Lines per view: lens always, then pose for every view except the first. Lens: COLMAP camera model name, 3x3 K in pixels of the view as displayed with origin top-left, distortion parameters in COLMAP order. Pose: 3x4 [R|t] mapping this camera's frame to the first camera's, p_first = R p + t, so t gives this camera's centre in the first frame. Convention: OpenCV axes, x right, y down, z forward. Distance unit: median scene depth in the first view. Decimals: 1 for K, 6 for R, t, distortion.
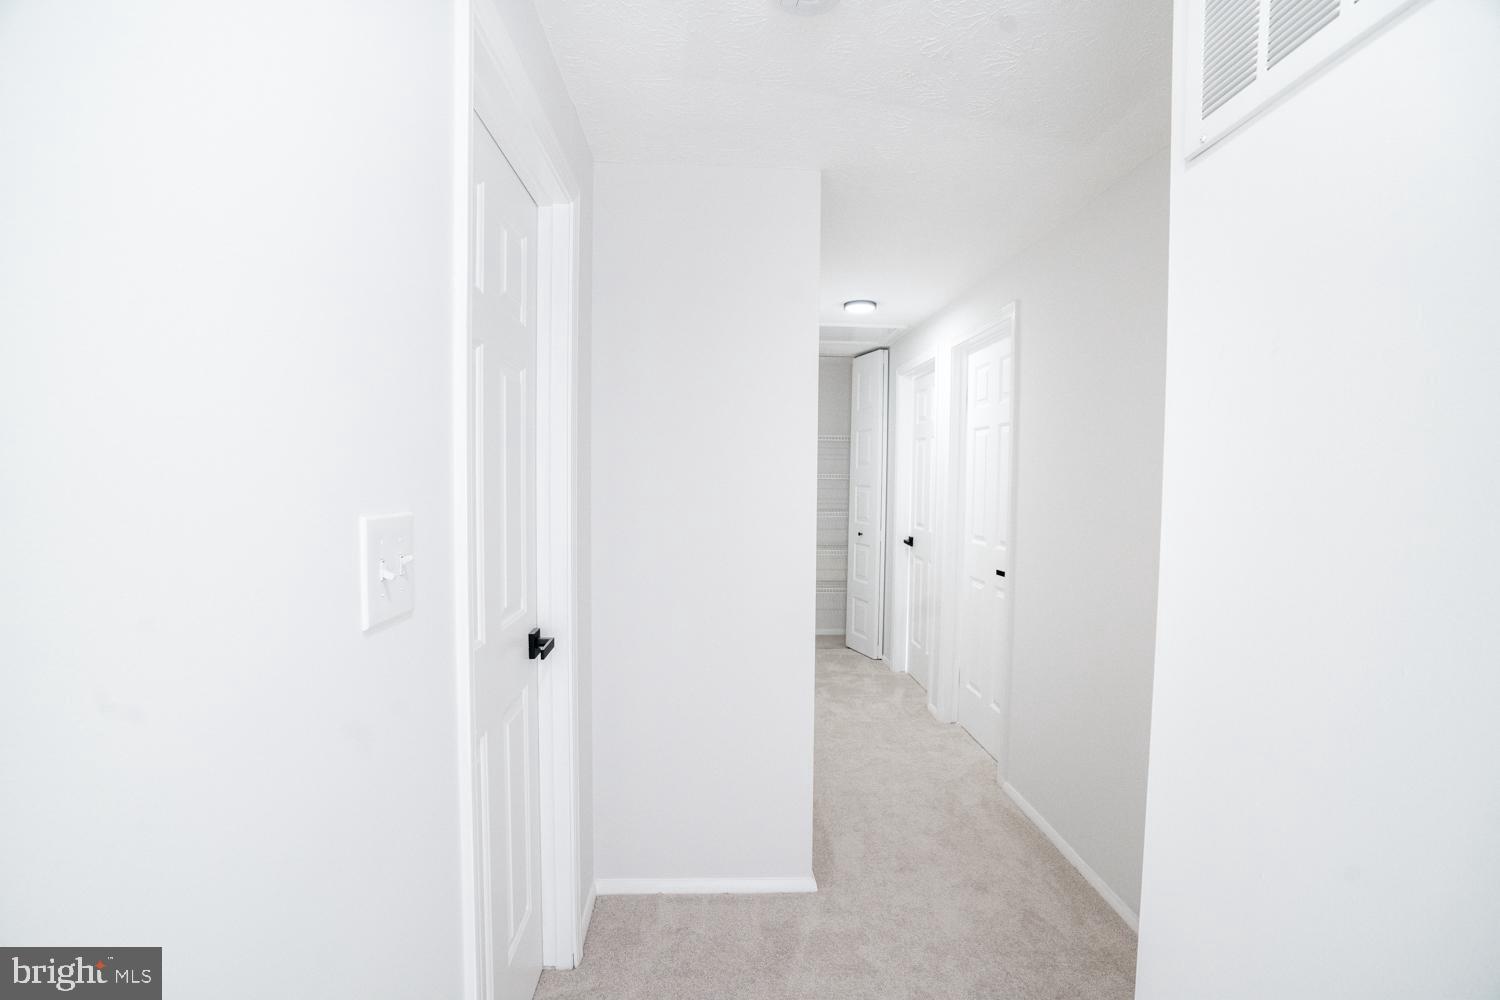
lens RADIAL K [[723.3, 0, 746.3], [0, 723.3, 501.2], [0, 0, 1]] dist [-0.003526, -0.000119]
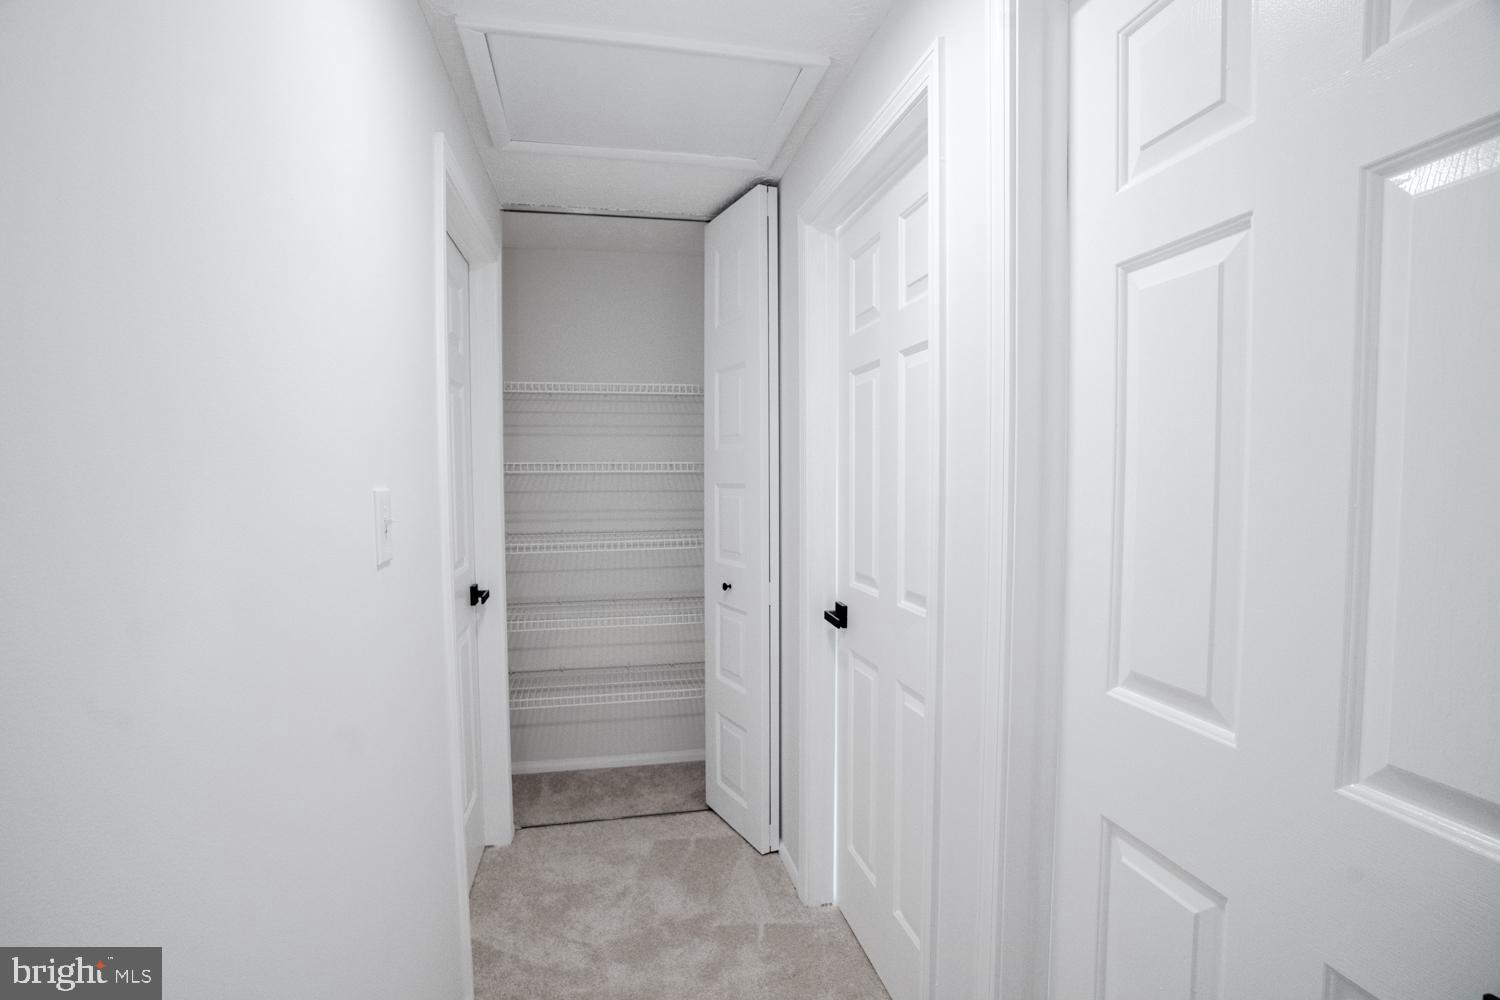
lens RADIAL K [[723.3, 0, 749.5], [0, 723.3, 499.4], [0, 0, 1]] dist [-0.003526, -0.000119]
pose [[0.985986, -0.023300, 0.165193, 0.102994], [0.022776, 0.999728, 0.005065, -0.014987], [-0.165266, -0.001232, 0.986248, 0.572178]]
